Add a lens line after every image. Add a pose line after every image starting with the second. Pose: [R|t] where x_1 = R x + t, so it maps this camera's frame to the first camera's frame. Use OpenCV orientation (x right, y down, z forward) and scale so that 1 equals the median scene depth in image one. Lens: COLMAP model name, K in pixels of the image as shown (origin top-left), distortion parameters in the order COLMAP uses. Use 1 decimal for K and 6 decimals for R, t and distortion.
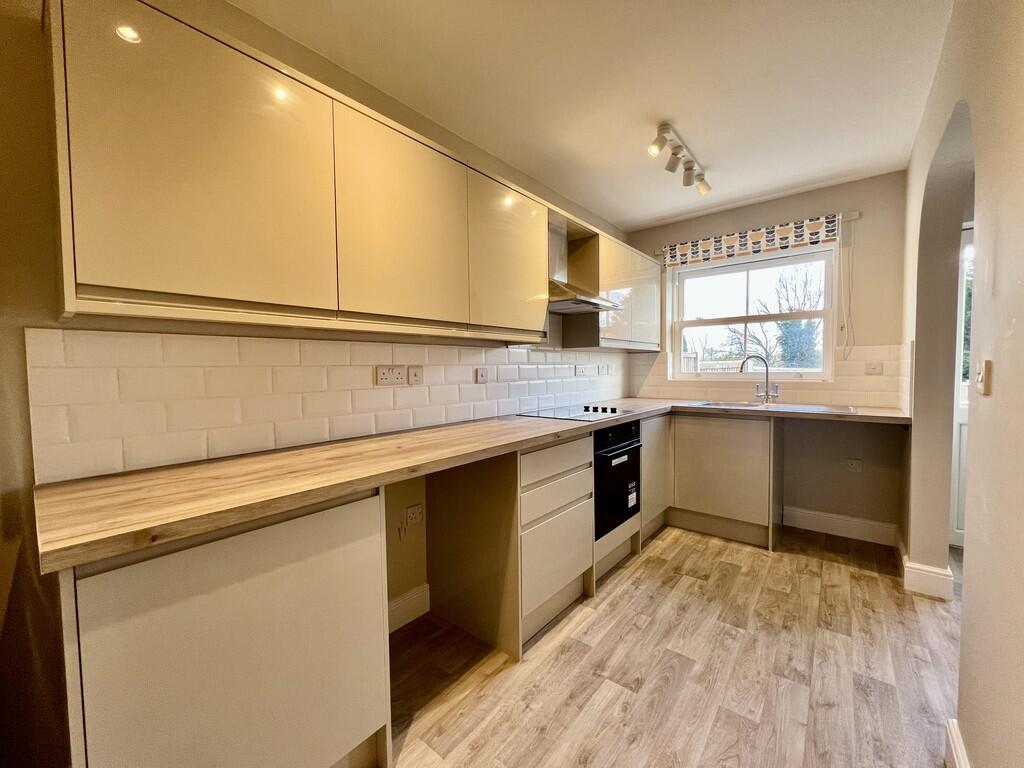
lens RADIAL K [[408.9, 0, 512.0], [0, 408.9, 384.0], [0, 0, 1]] dist [0.000395, 0.000309]
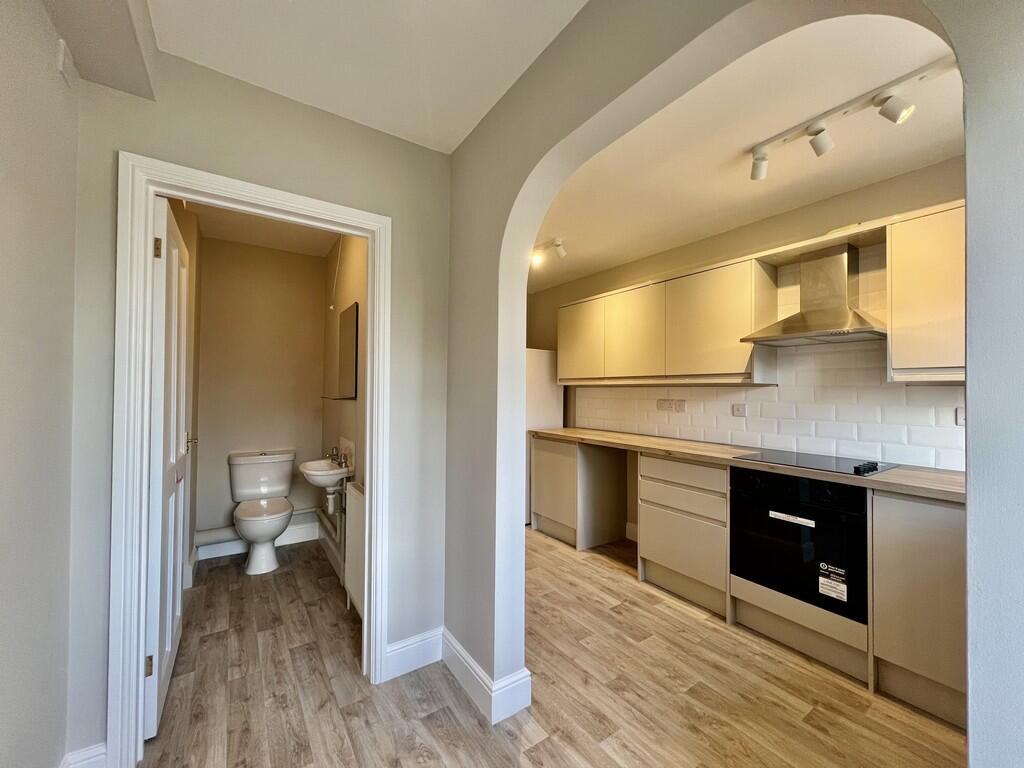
lens RADIAL K [[408.9, 0, 512.0], [0, 408.9, 384.0], [0, 0, 1]] dist [0.000395, 0.000309]
pose [[-0.284361, -0.005633, -0.958701, 1.617743], [-0.044127, 0.999000, 0.007218, -0.096755], [0.957701, 0.044357, -0.284325, 0.871983]]
